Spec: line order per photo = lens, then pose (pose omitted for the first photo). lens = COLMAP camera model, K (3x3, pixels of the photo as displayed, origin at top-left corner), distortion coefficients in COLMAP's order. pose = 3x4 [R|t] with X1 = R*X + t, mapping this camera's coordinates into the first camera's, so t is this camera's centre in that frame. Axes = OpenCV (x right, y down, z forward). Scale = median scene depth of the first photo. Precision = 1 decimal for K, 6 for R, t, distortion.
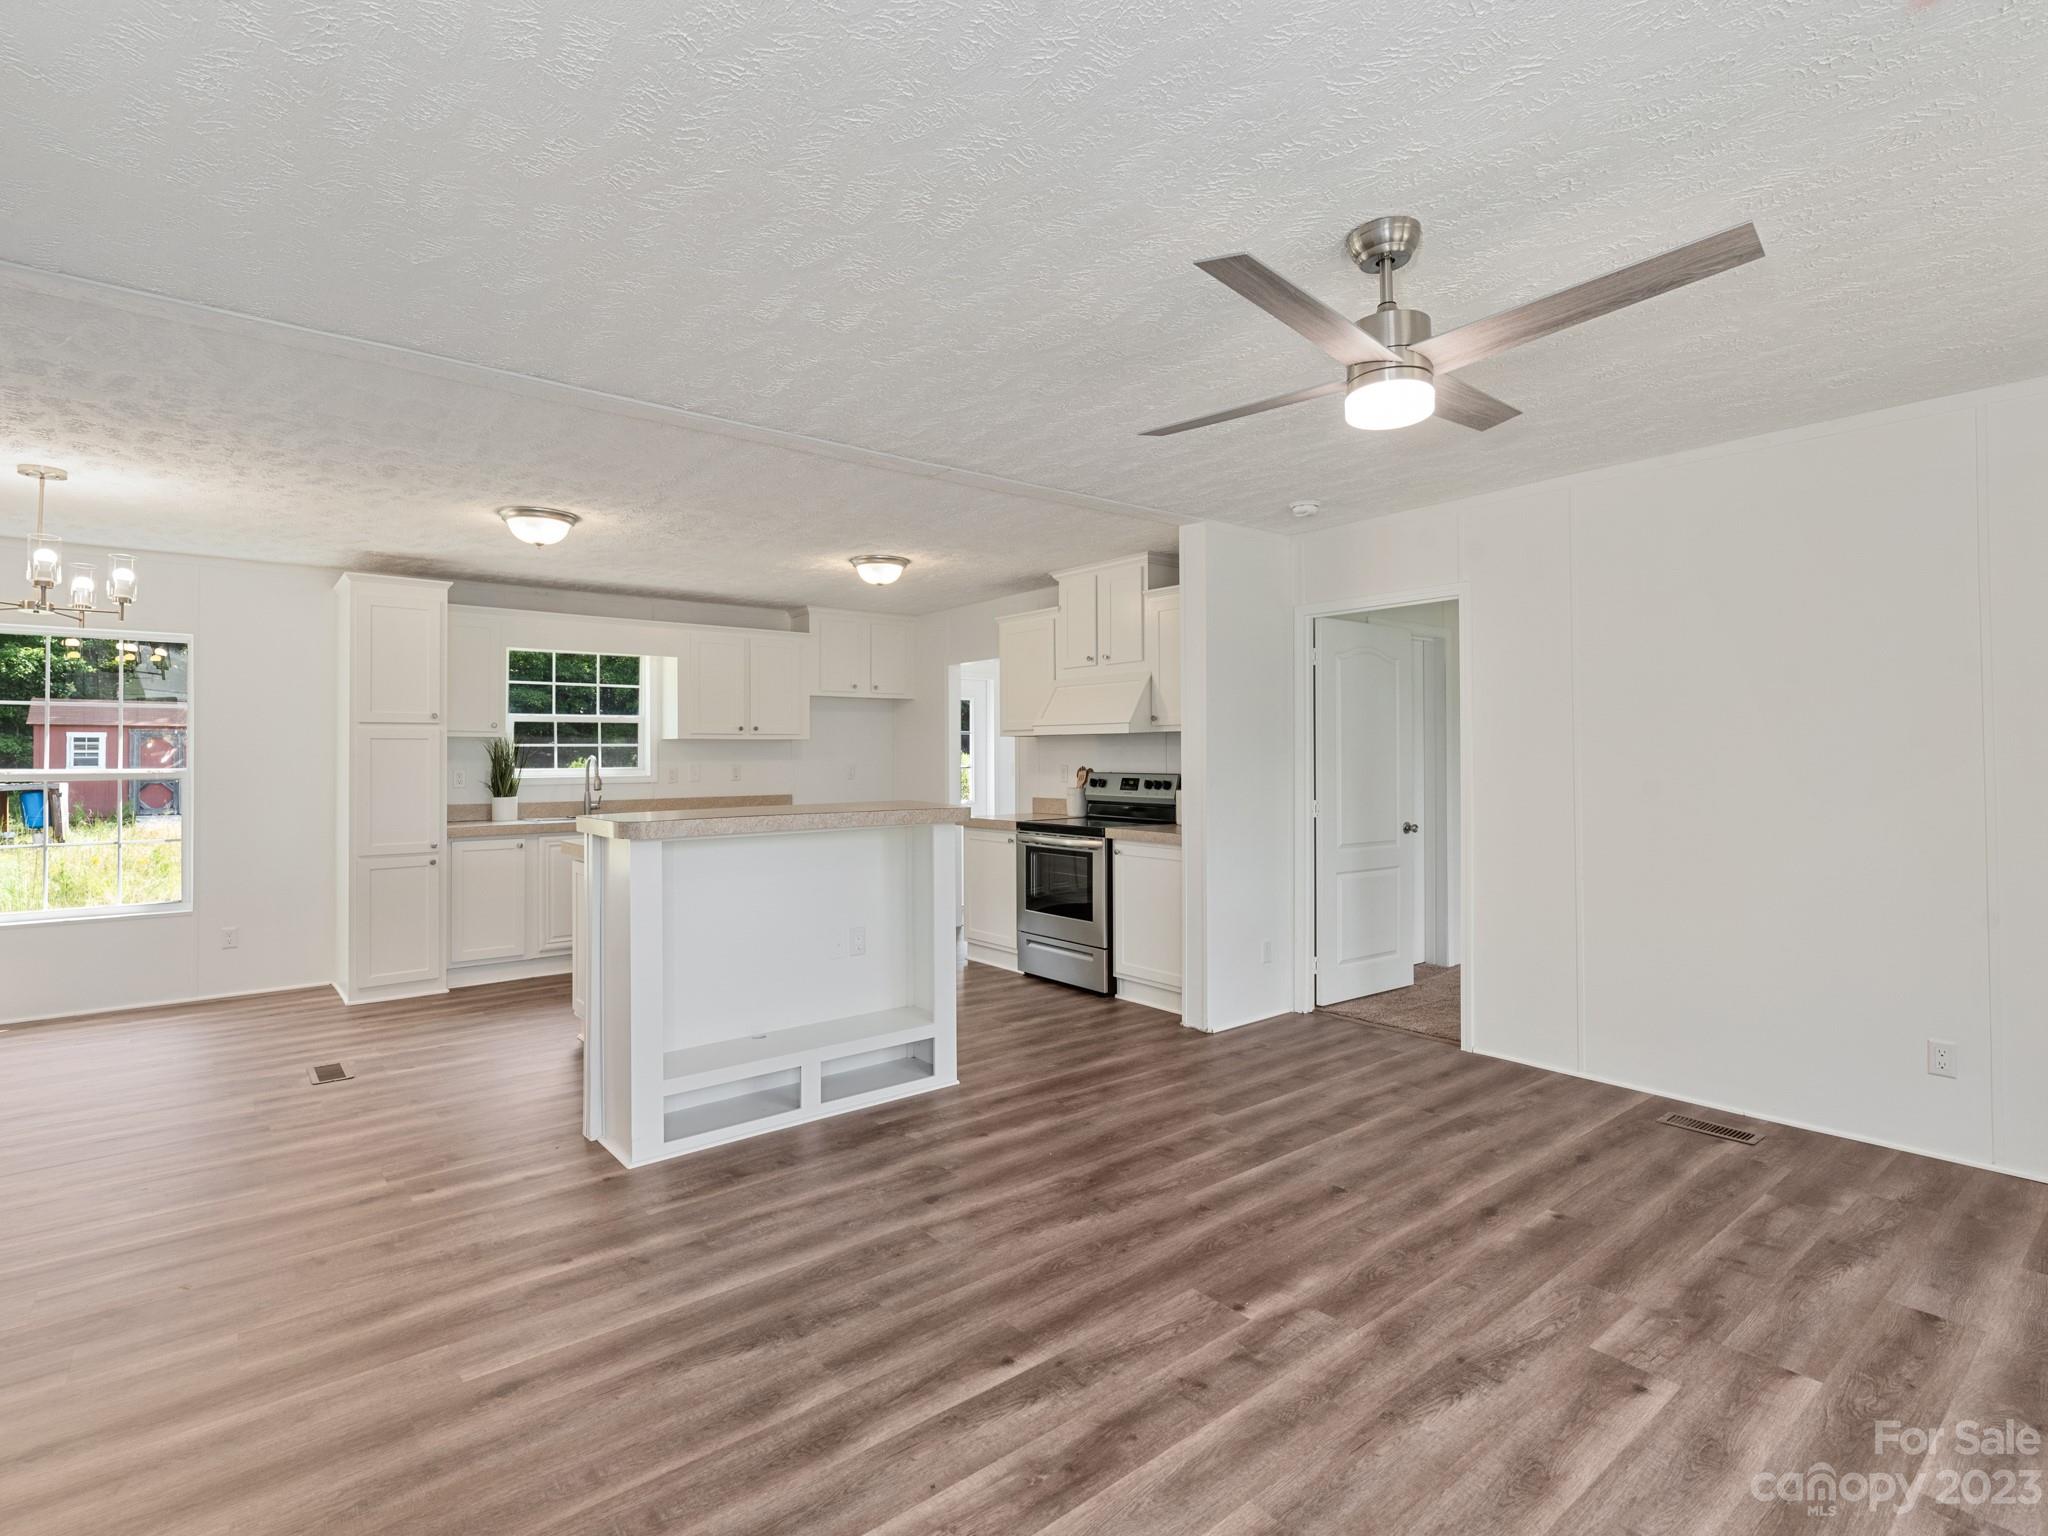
lens RADIAL K [[1013.4, 0, 993.6], [0, 1013.4, 752.2], [0, 0, 1]] dist [-0.005110, 0.000741]
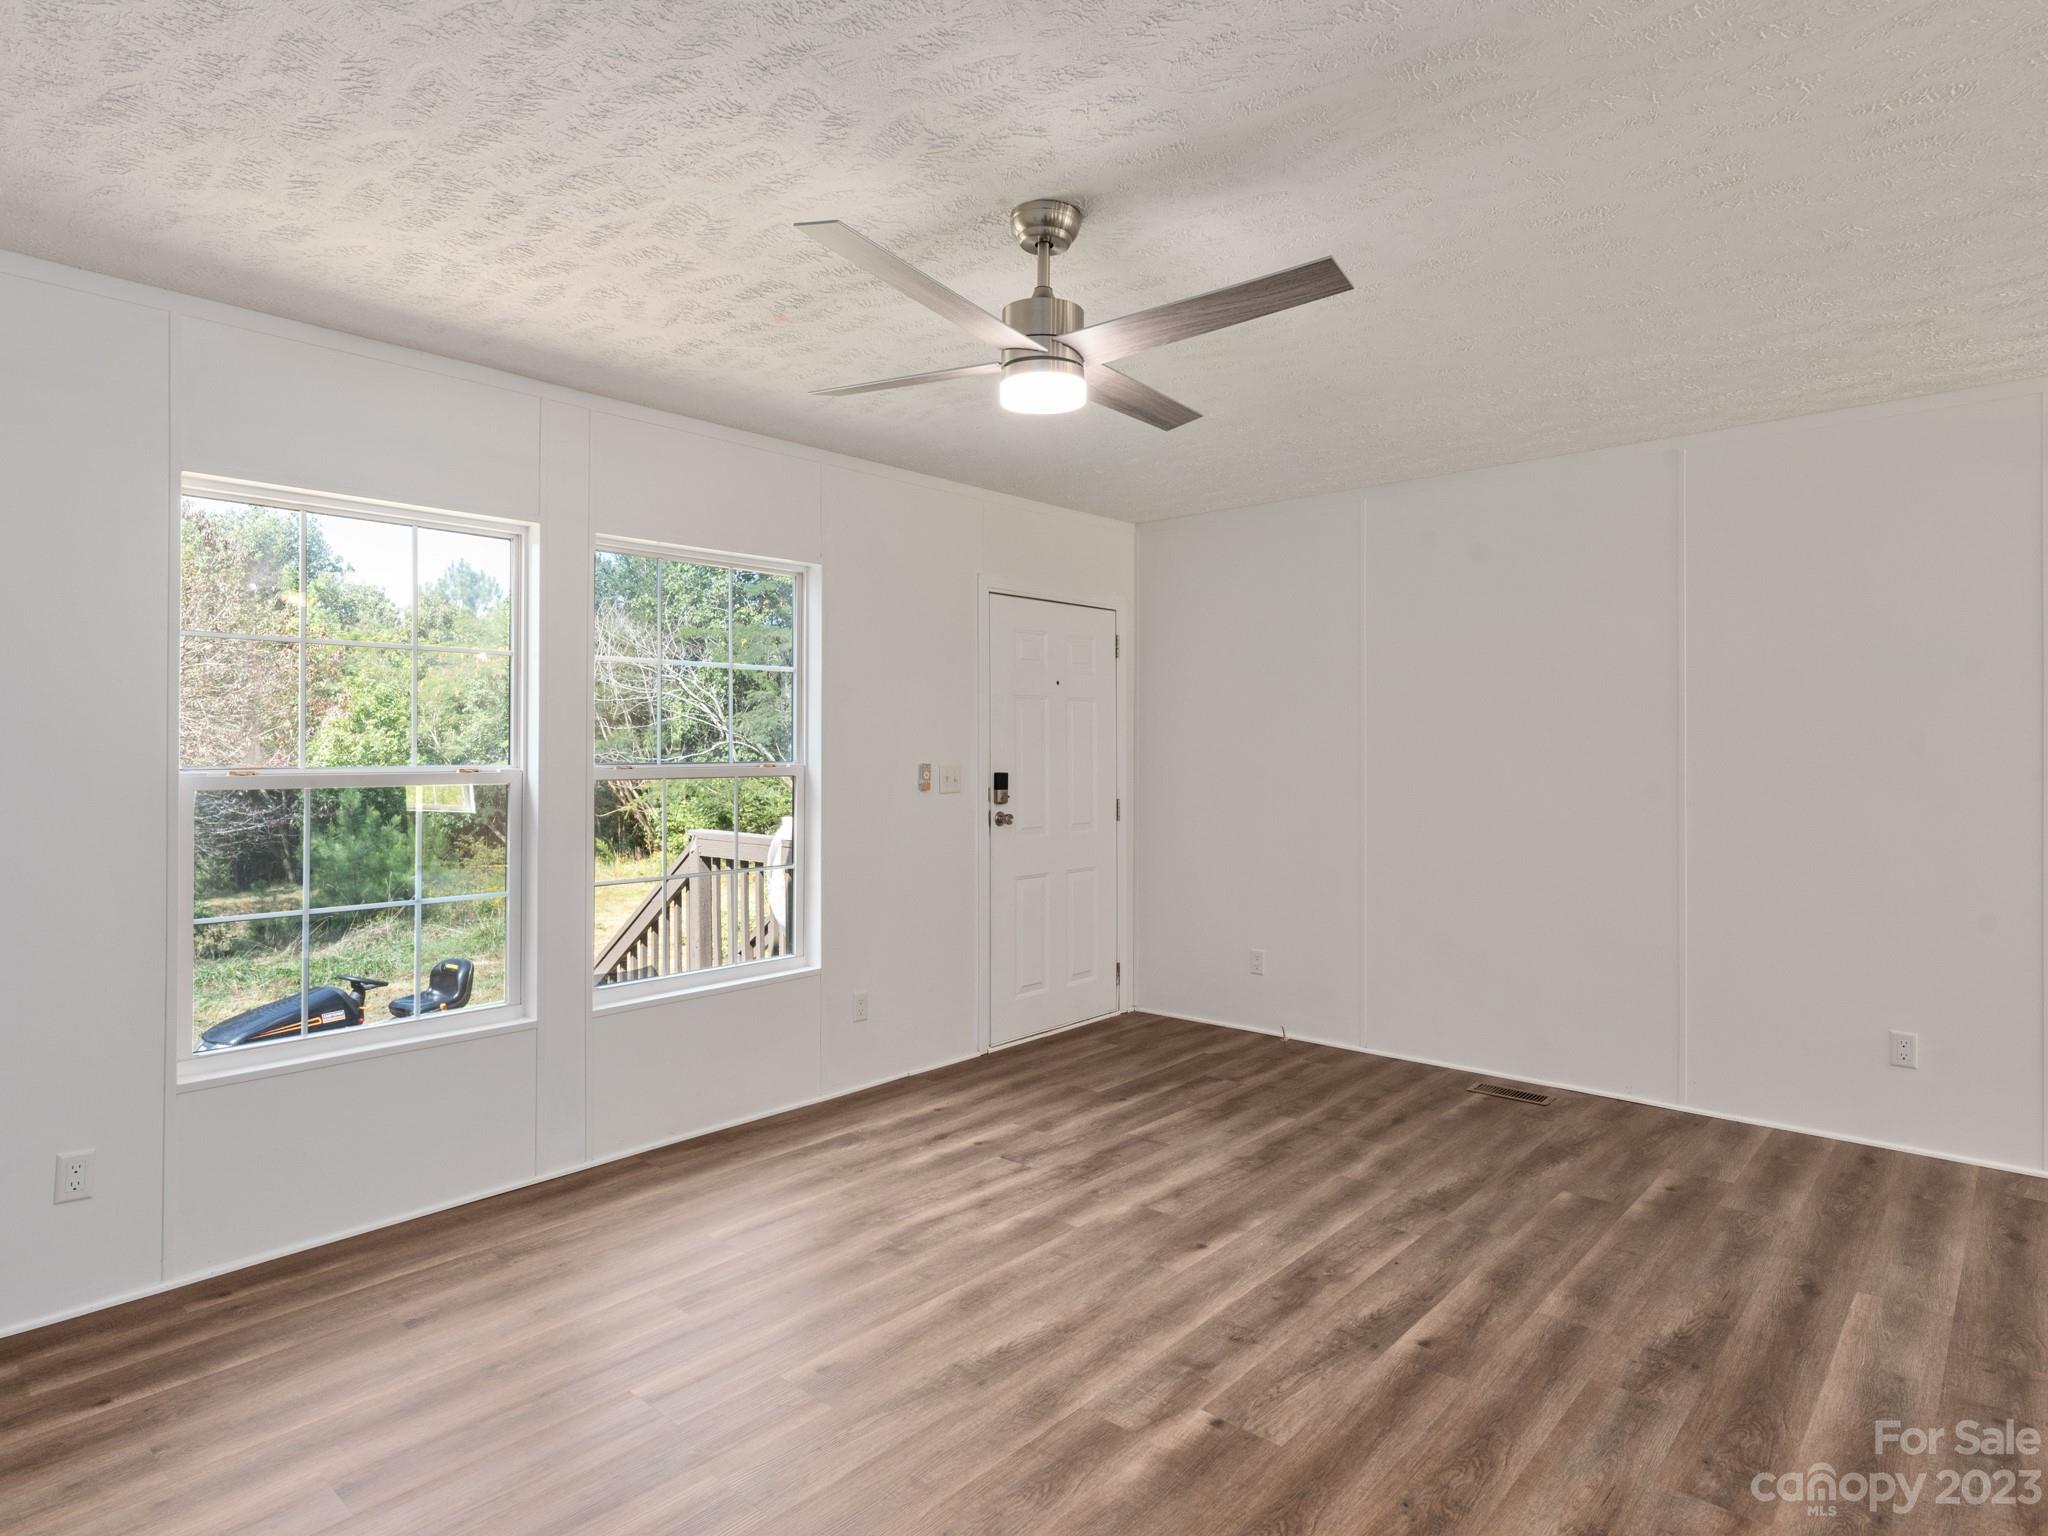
lens RADIAL K [[1145.9, 0, 1024.6], [0, 1145.9, 752.3], [0, 0, 1]] dist [0.007632, -0.002592]
pose [[-0.982393, 0.010536, -0.186529, 0.418496], [0.011193, 0.999934, -0.002470, 0.008164], [0.186490, -0.004514, -0.982446, 1.402862]]
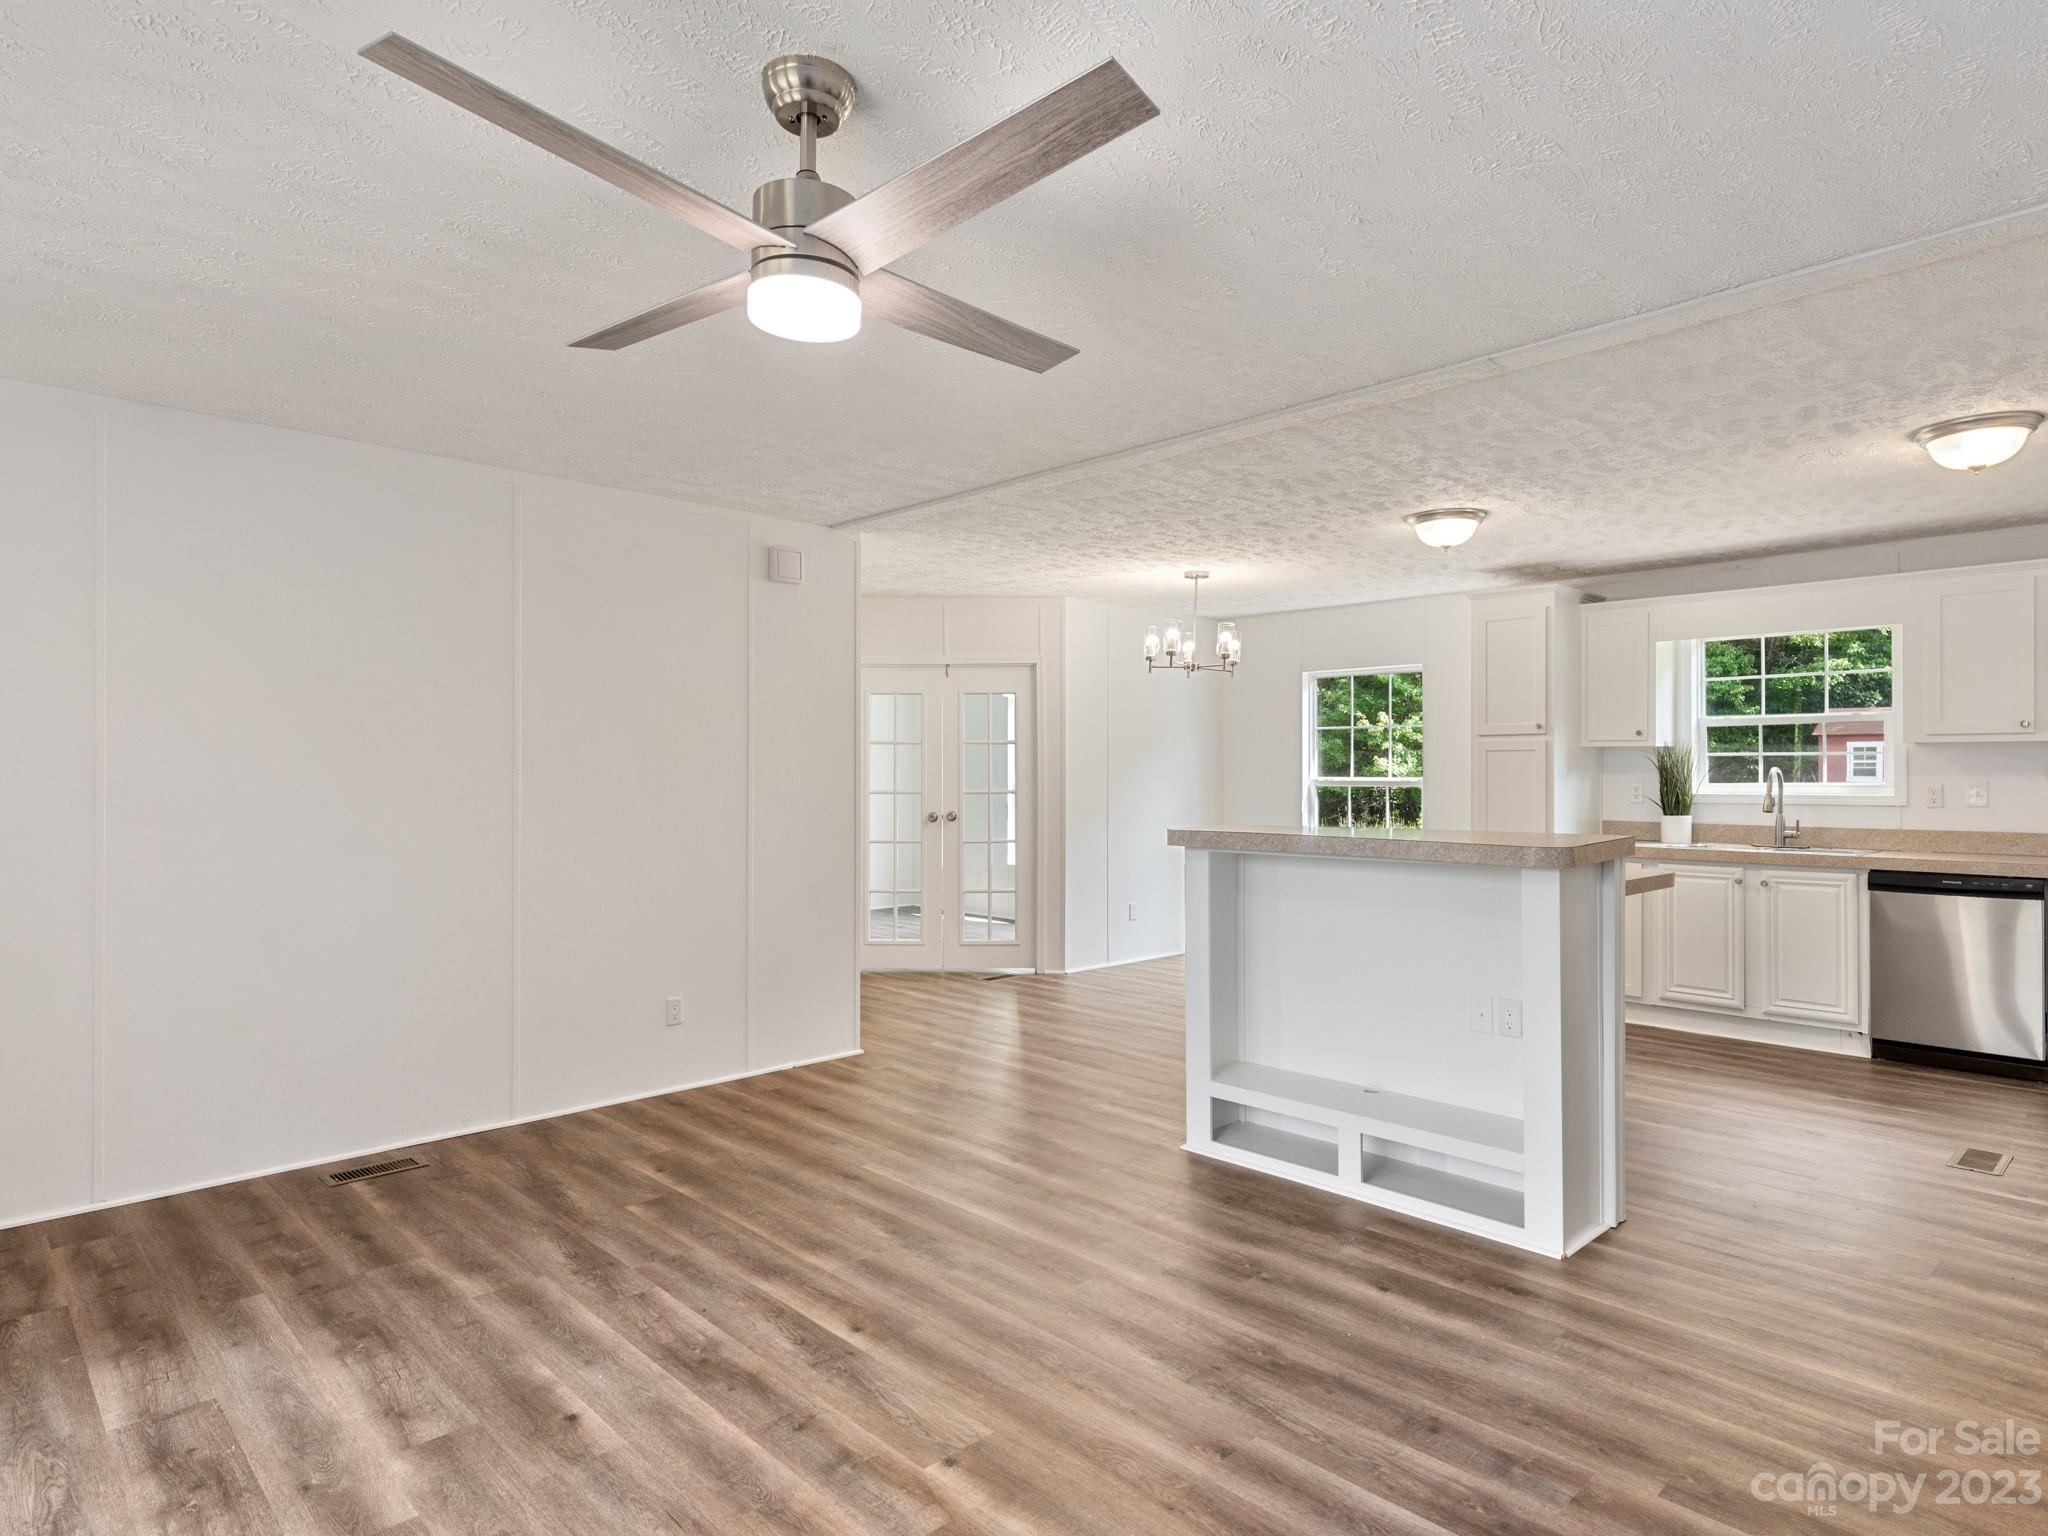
lens RADIAL K [[1145.9, 0, 1041.9], [0, 1145.9, 766.3], [0, 0, 1]] dist [0.007632, -0.002592]
pose [[0.109584, 0.000917, -0.993977, 0.860248], [0.003476, 0.999993, 0.001306, -0.001444], [0.993971, -0.003598, 0.109580, 0.727544]]
